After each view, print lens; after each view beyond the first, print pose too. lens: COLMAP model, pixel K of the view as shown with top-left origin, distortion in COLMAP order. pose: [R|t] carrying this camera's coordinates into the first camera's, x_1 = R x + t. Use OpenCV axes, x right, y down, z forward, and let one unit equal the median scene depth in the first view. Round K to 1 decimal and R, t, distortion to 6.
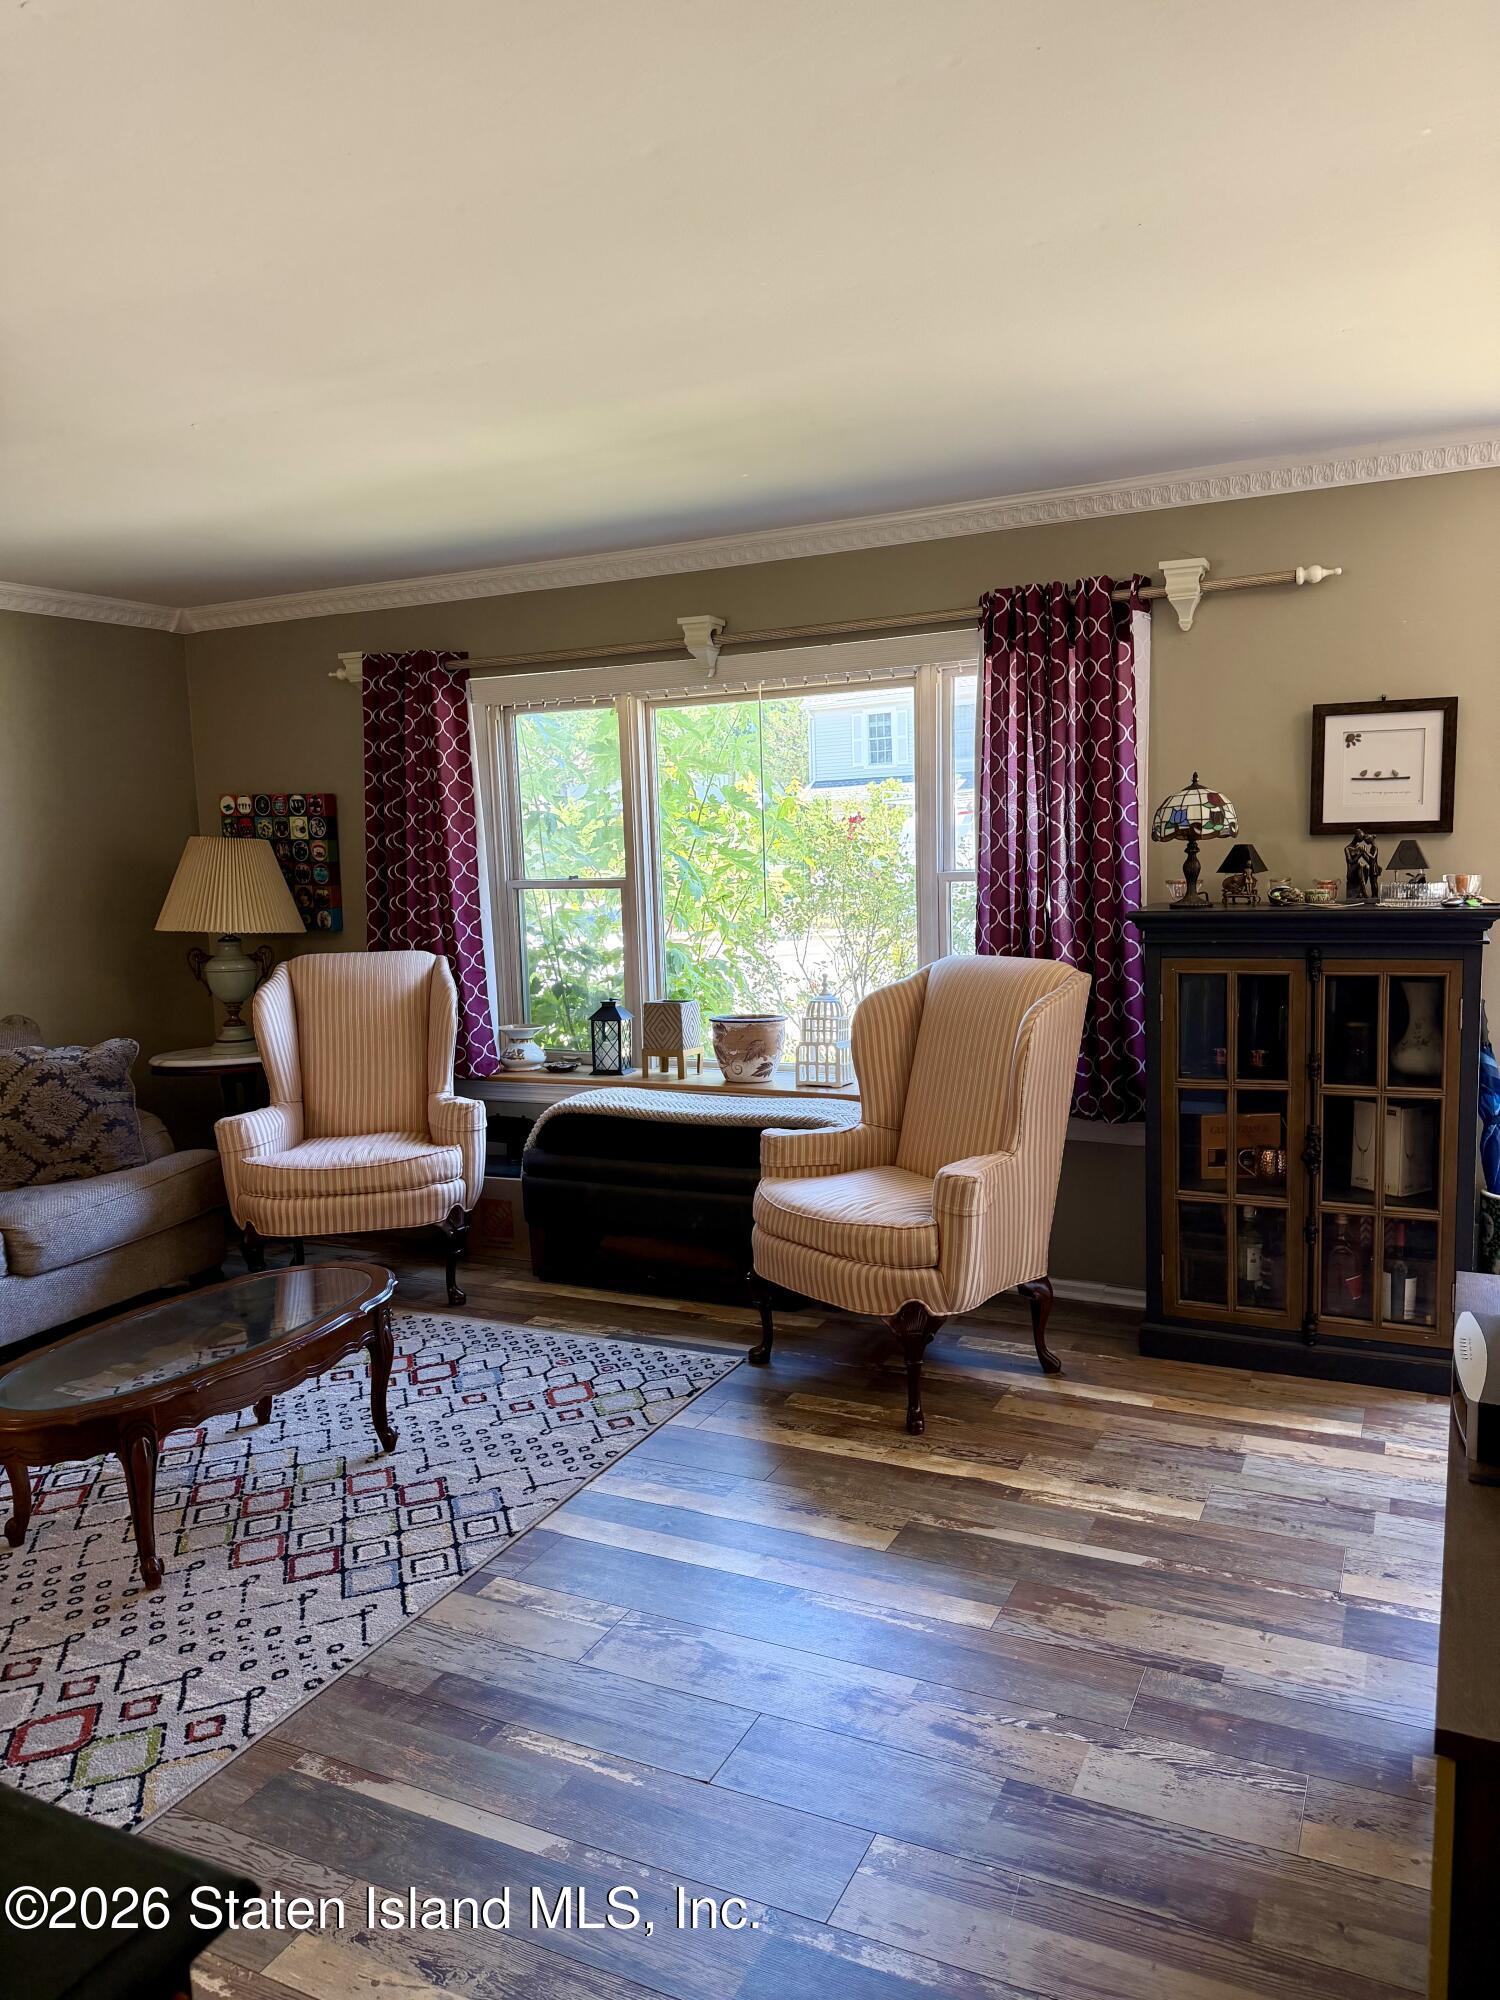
lens RADIAL K [[1403.4, 0, 755.3], [0, 1403.4, 986.9], [0, 0, 1]] dist [0.095967, -0.131707]
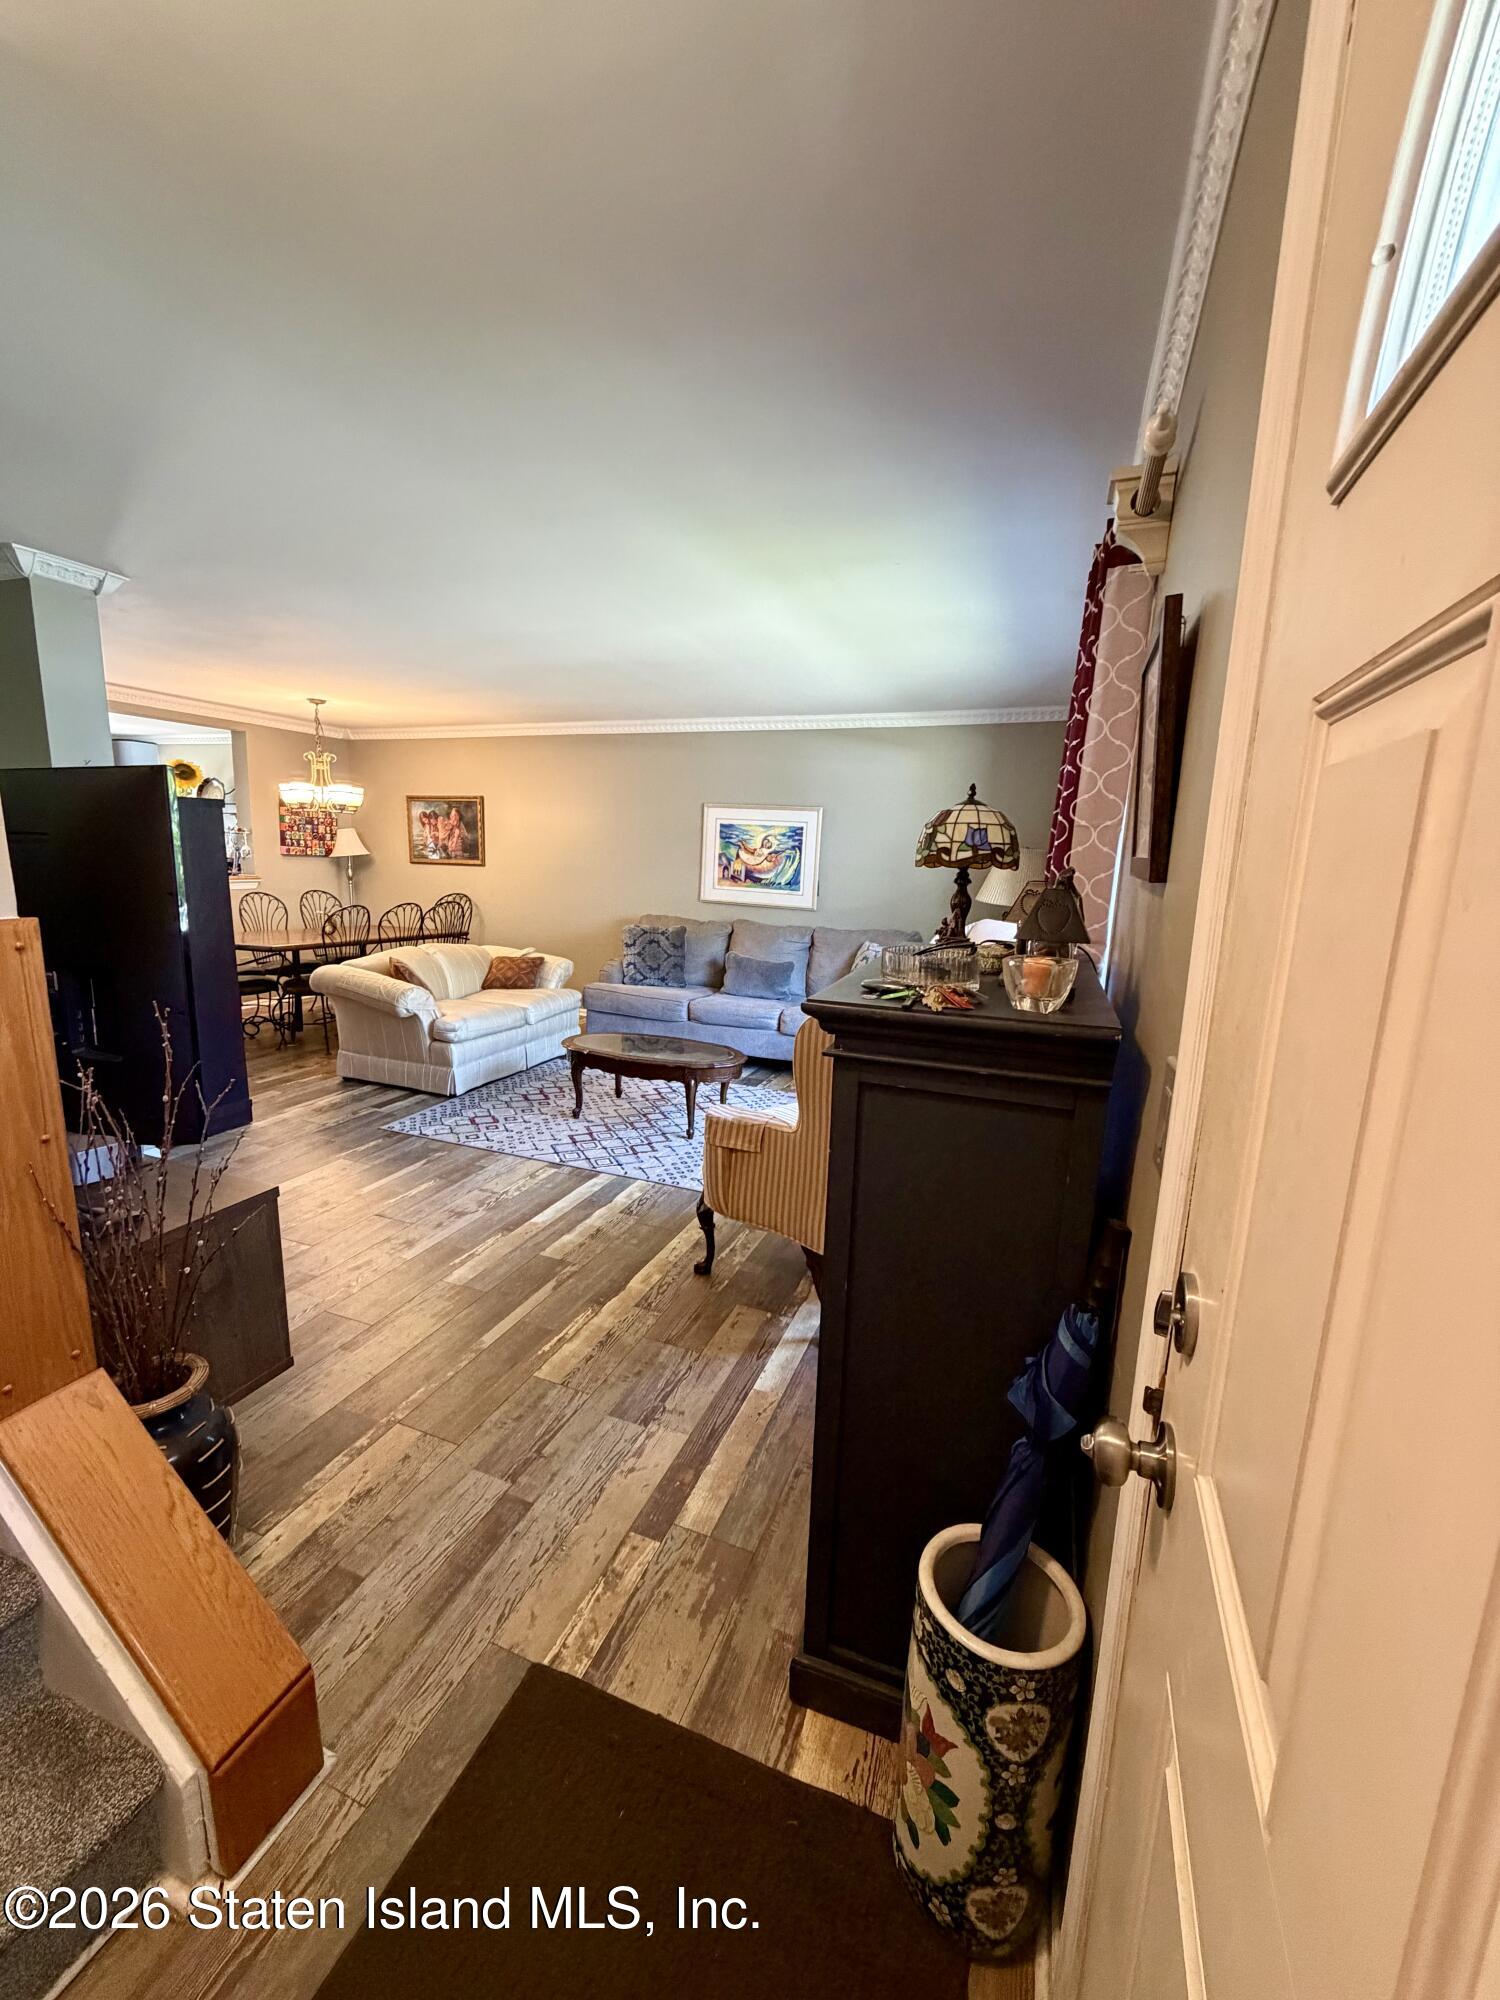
lens RADIAL K [[796.4, 0, 734.5], [0, 796.4, 962.9], [0, 0, 1]] dist [0.000758, 0.000144]
pose [[0.071414, 0.167828, -0.983226, 0.749826], [-0.130946, 0.978789, 0.157559, -0.103592], [0.988814, 0.117498, 0.091876, 0.820455]]
